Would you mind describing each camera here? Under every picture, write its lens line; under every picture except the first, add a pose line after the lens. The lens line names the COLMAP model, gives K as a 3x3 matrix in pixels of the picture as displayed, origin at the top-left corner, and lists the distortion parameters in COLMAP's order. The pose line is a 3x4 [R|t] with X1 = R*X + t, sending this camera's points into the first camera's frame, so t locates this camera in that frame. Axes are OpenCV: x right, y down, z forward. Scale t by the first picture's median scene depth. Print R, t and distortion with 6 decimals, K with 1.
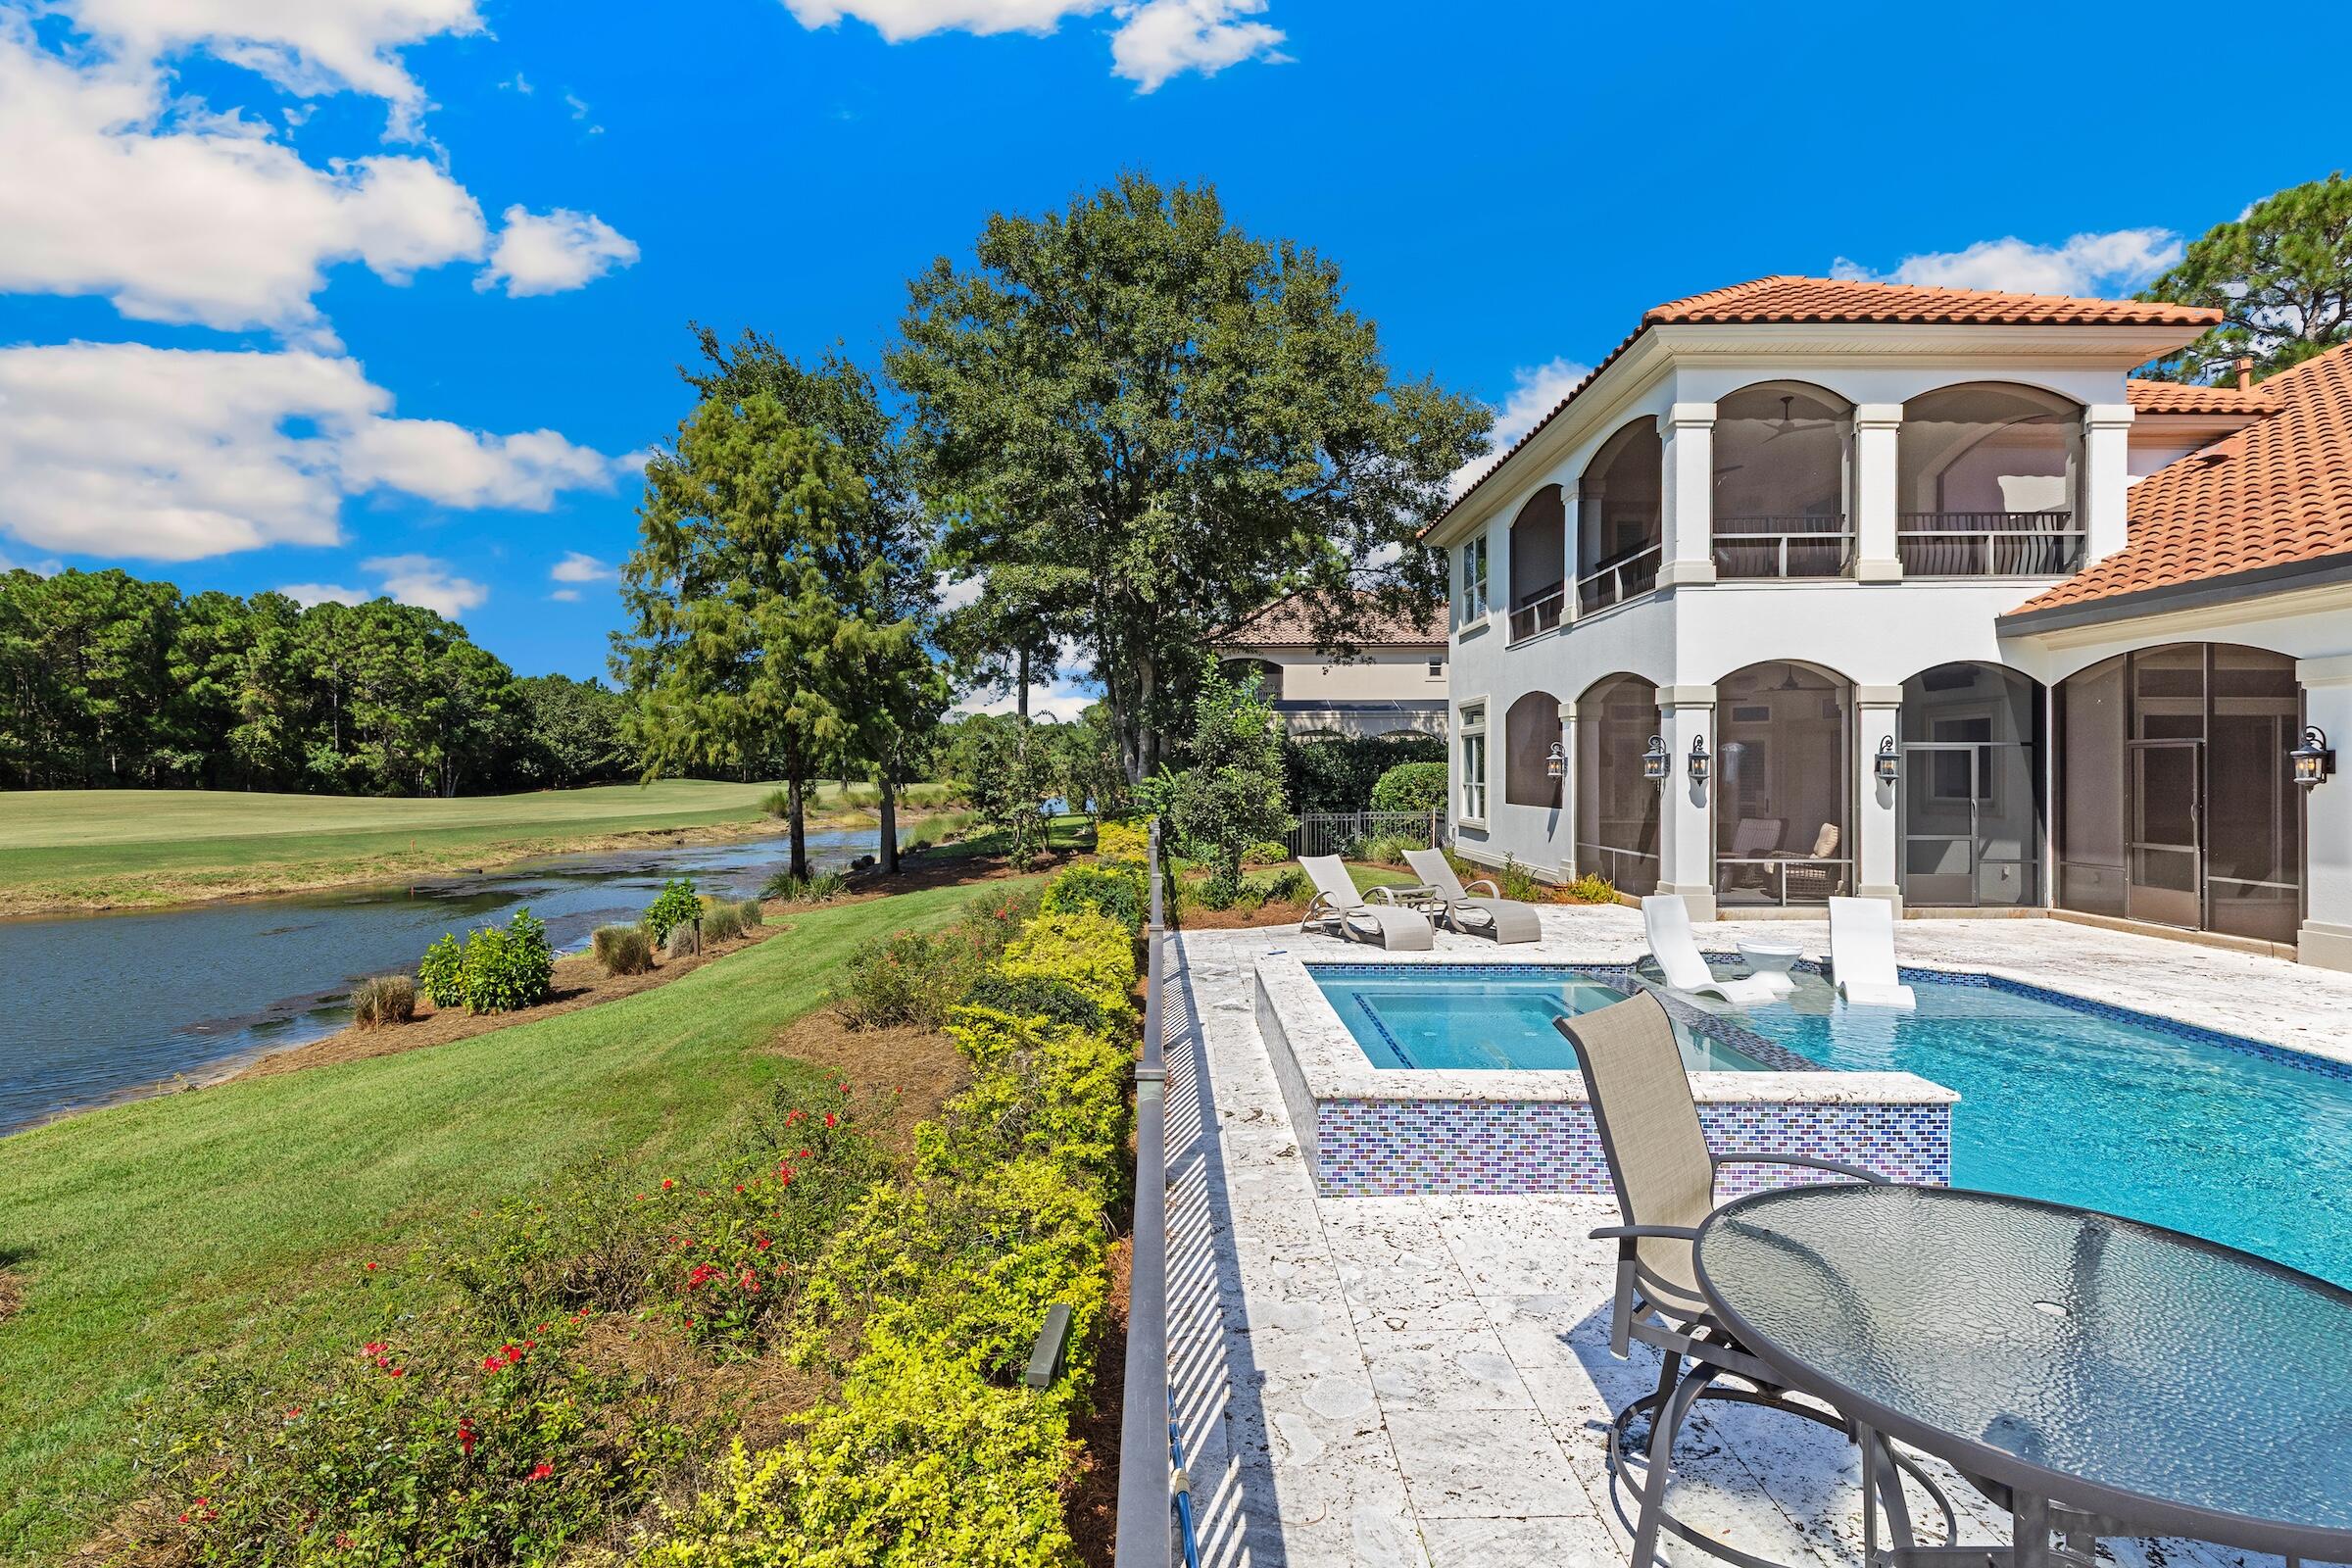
lens RADIAL K [[1112.3, 0, 1152.4], [0, 1112.3, 765.8], [0, 0, 1]] dist [0.003756, 0.000876]
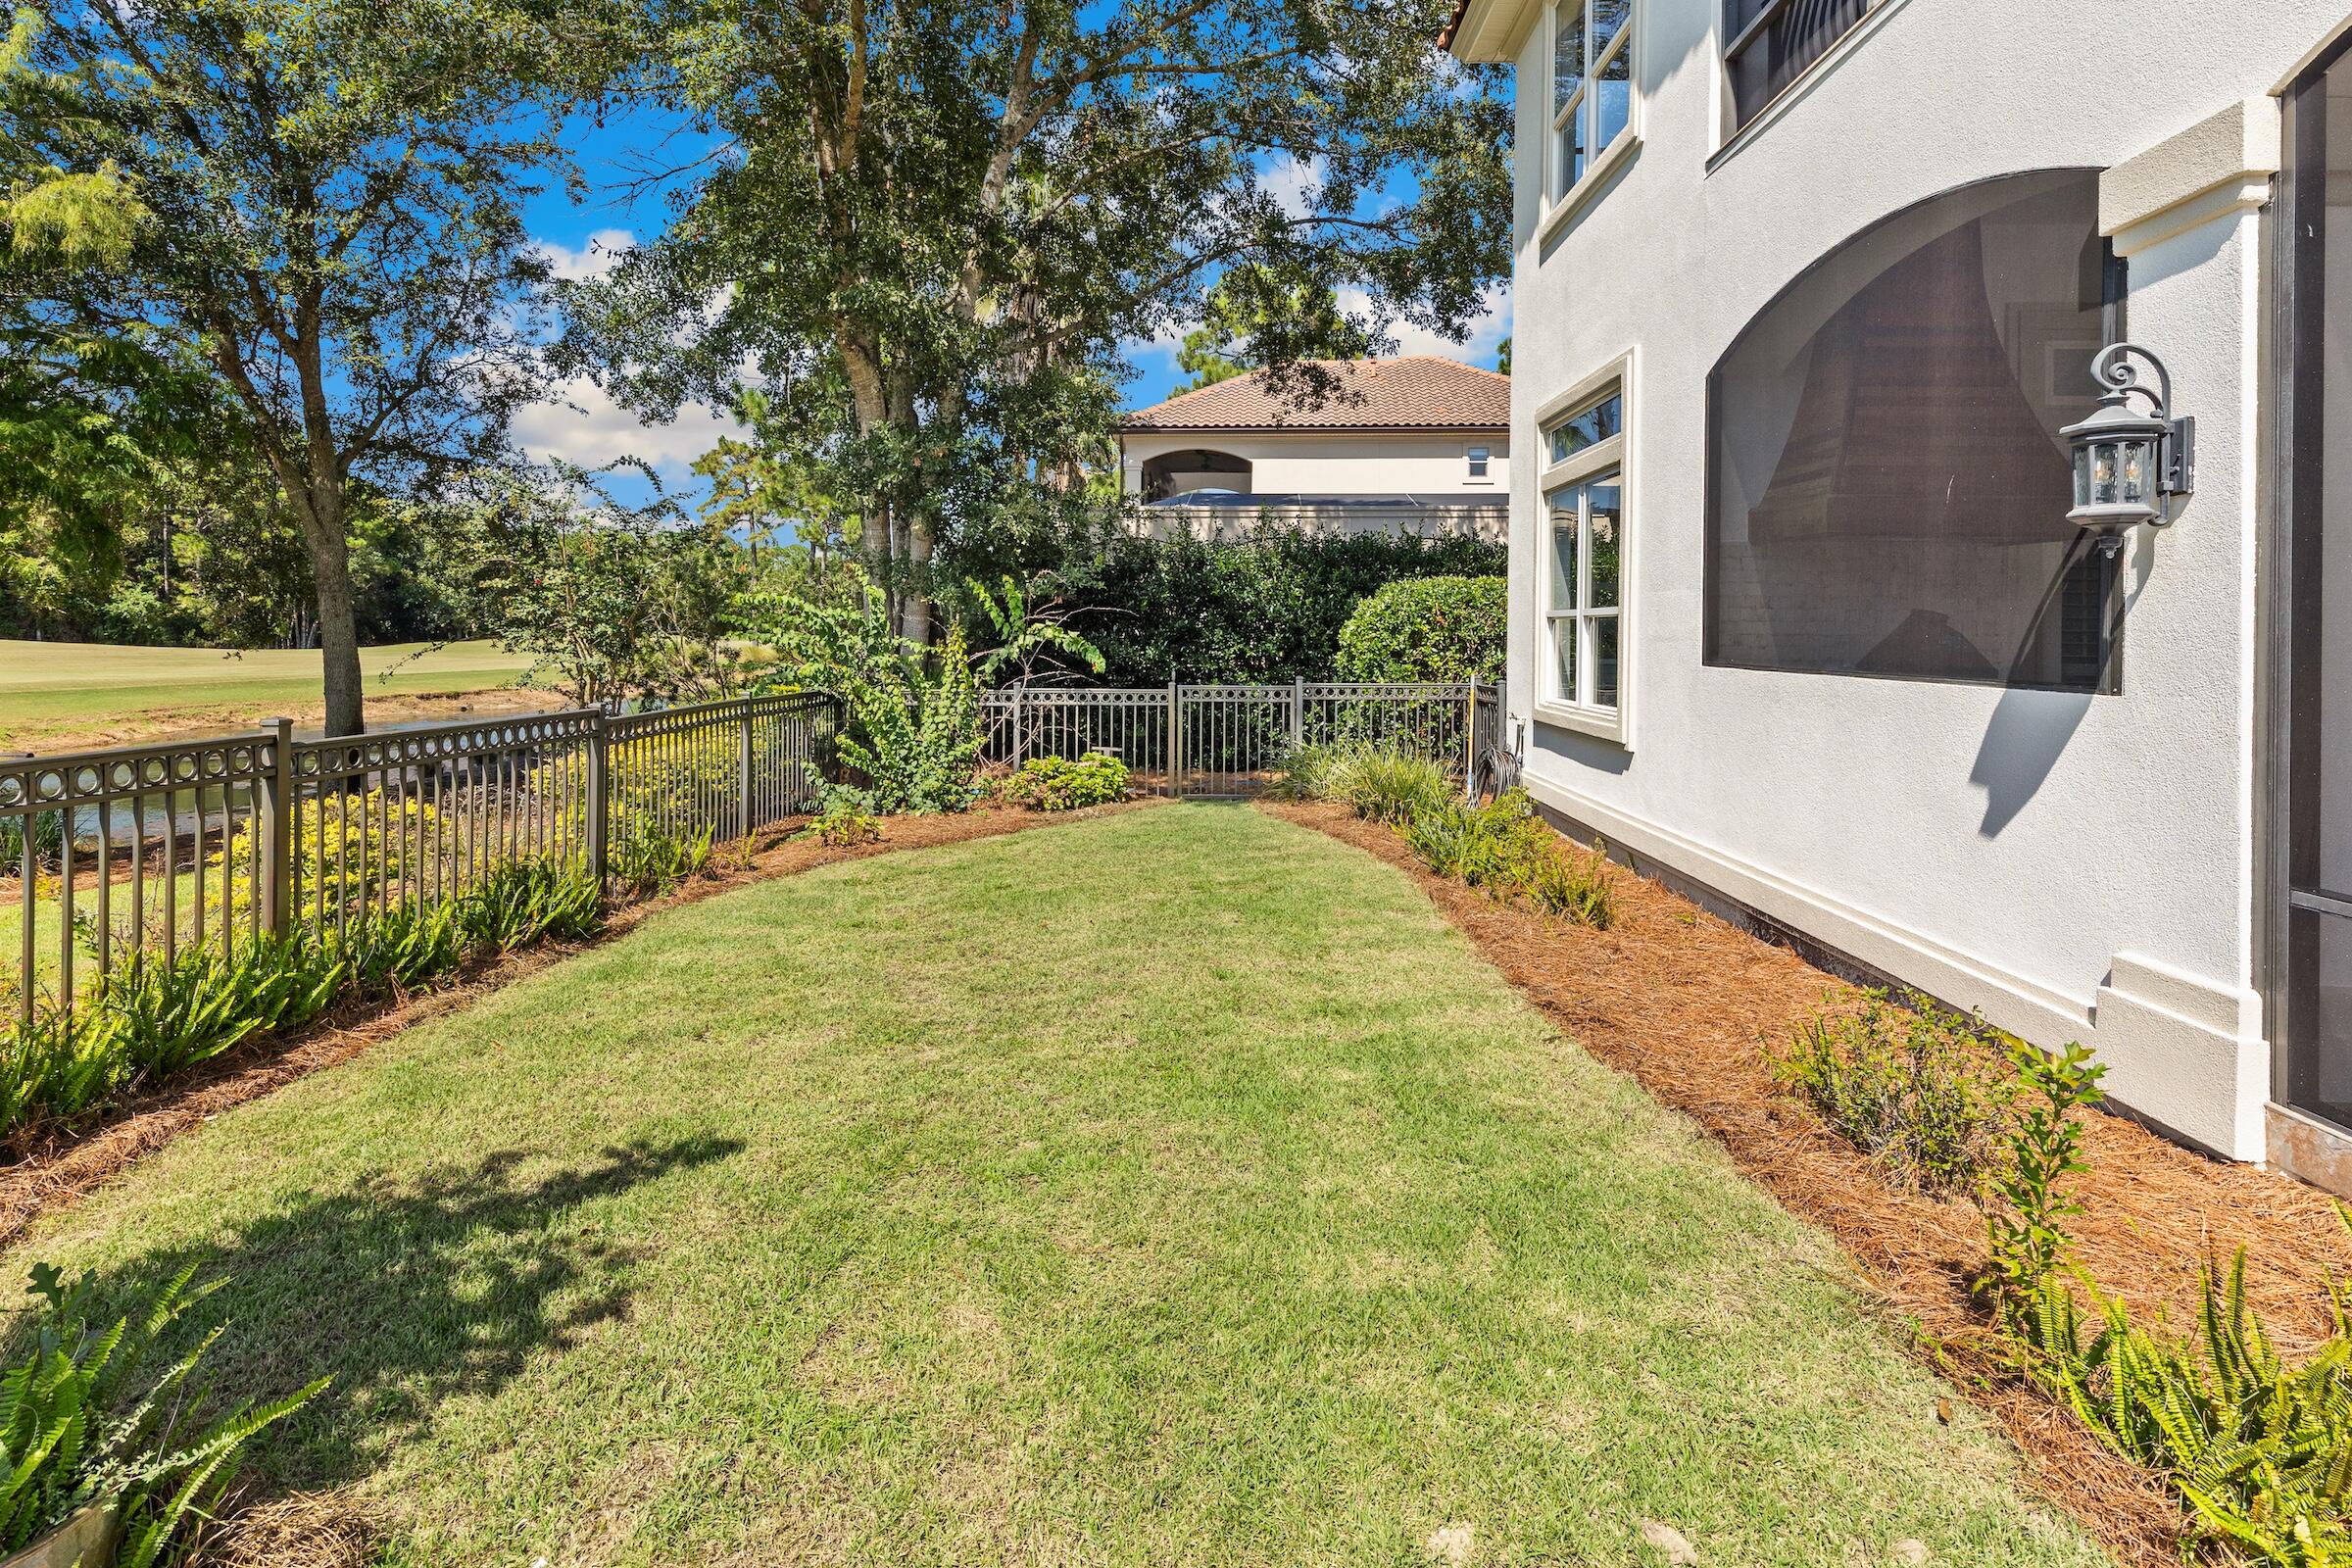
lens RADIAL K [[1112.3, 0, 1227.4], [0, 1112.3, 631.4], [0, 0, 1]] dist [0.003756, 0.000876]
pose [[0.999518, 0.007855, 0.030050, 0.166298], [-0.008024, 0.999953, 0.005506, 0.021954], [-0.030005, -0.005745, 0.999533, 0.656078]]
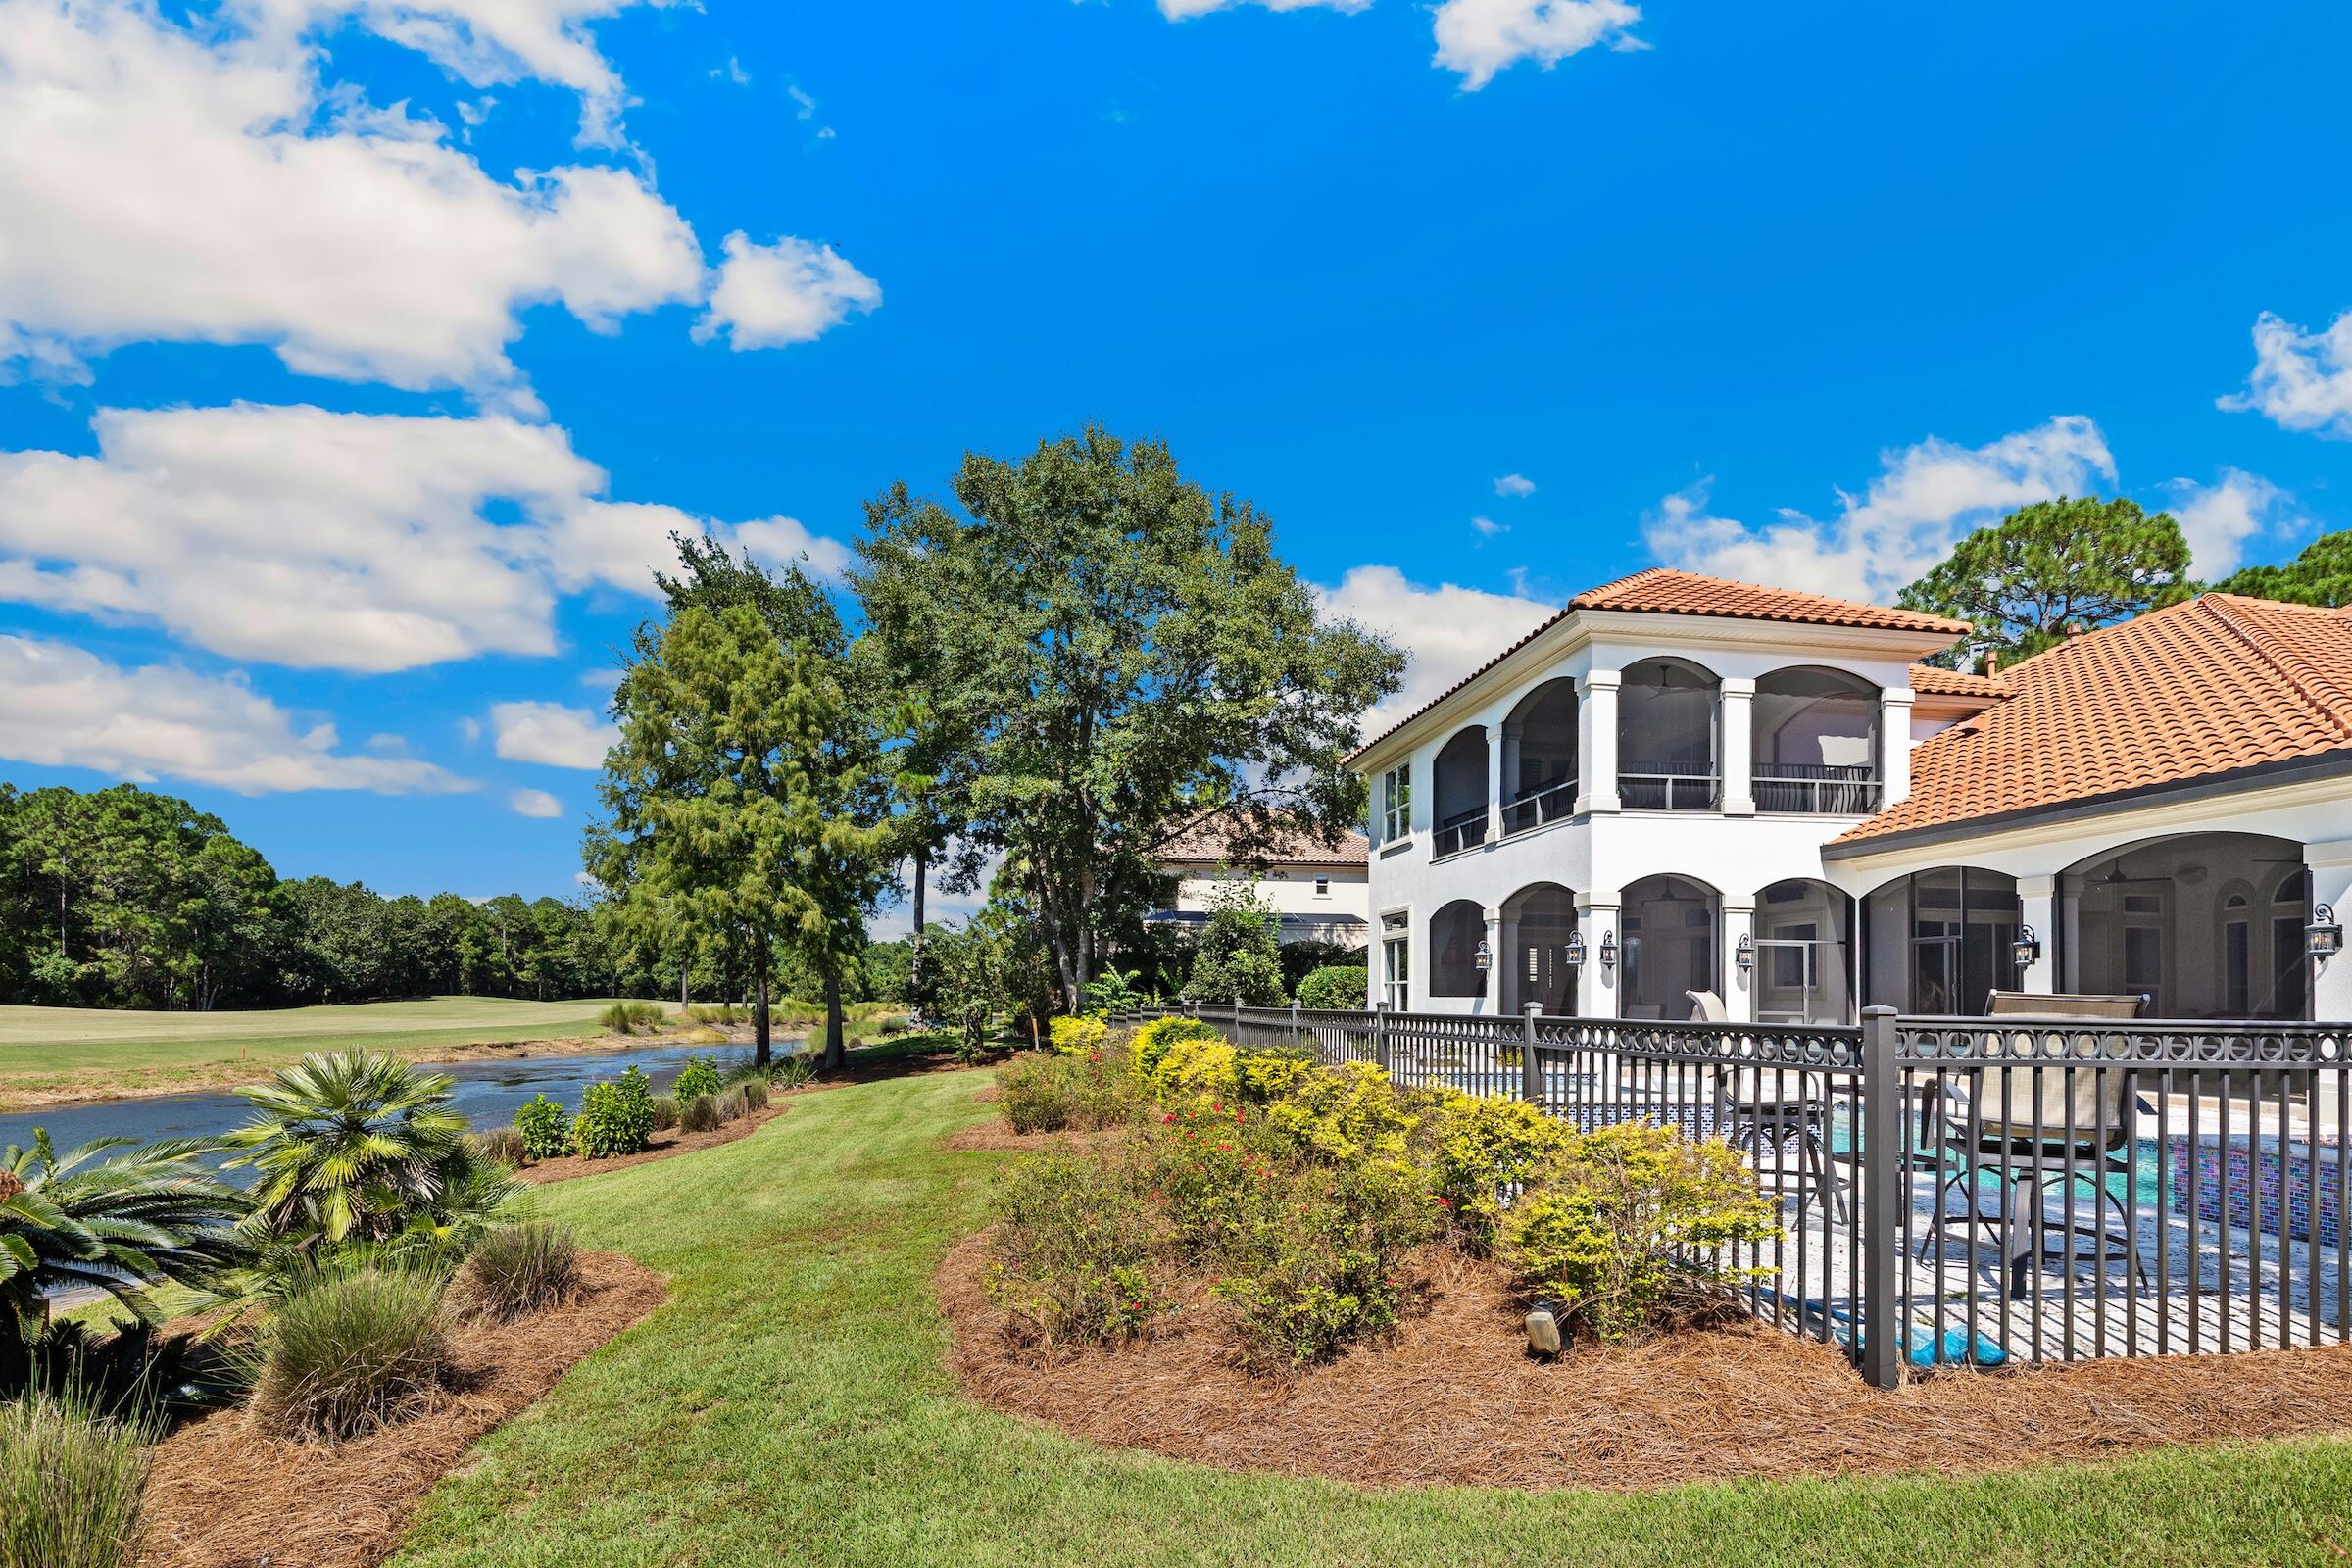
lens RADIAL K [[1191.4, 0, 1136.5], [0, 1191.4, 963.7], [0, 0, 1]] dist [-0.001154, 0.002058]
pose [[0.990317, 0.014737, 0.138042, -0.144341], [-0.011156, 0.999582, -0.026678, 0.032781], [-0.138378, 0.024880, 0.990067, -0.169230]]
